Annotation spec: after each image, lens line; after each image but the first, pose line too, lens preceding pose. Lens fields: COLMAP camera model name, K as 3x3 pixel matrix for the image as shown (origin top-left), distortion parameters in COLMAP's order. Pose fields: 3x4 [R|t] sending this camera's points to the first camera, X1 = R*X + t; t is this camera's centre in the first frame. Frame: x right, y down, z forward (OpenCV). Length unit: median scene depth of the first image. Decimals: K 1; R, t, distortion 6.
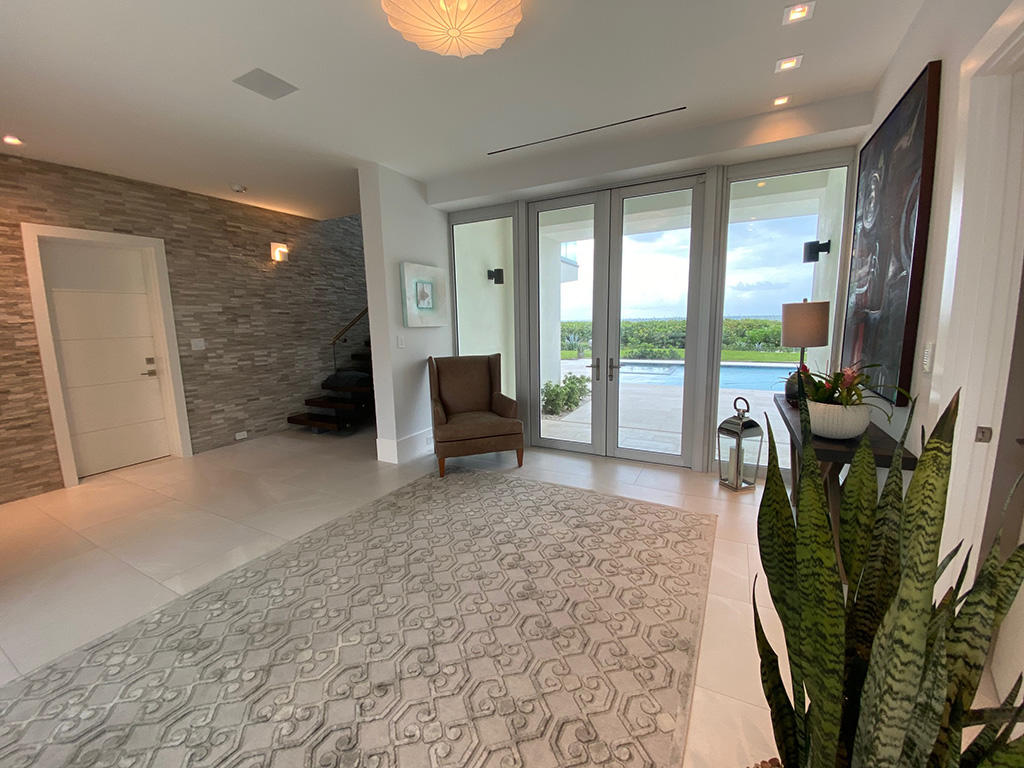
lens RADIAL K [[420.0, 0, 511.4], [0, 420.0, 377.3], [0, 0, 1]] dist [0.012602, -0.003542]
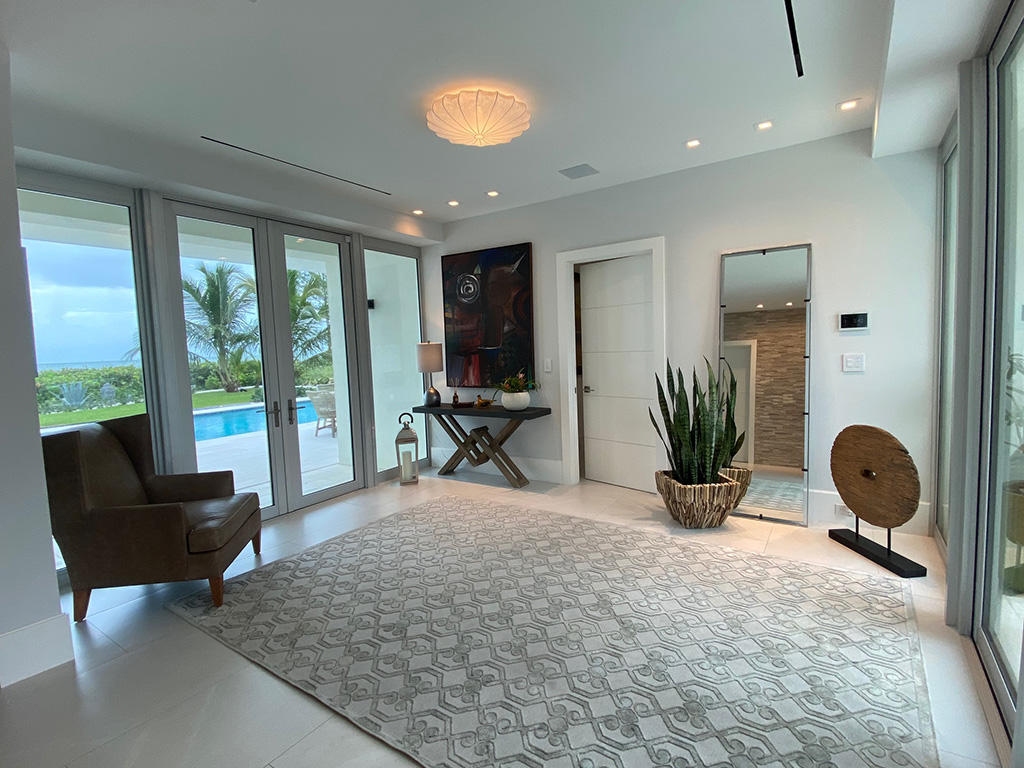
lens RADIAL K [[492.6, 0, 513.7], [0, 492.6, 383.8], [0, 0, 1]] dist [0.004695, 0.000143]
pose [[0.090859, -0.060141, 0.994046, -0.973600], [0.180988, 0.982549, 0.042902, -0.047716], [-0.979279, 0.176013, 0.100158, 0.503326]]
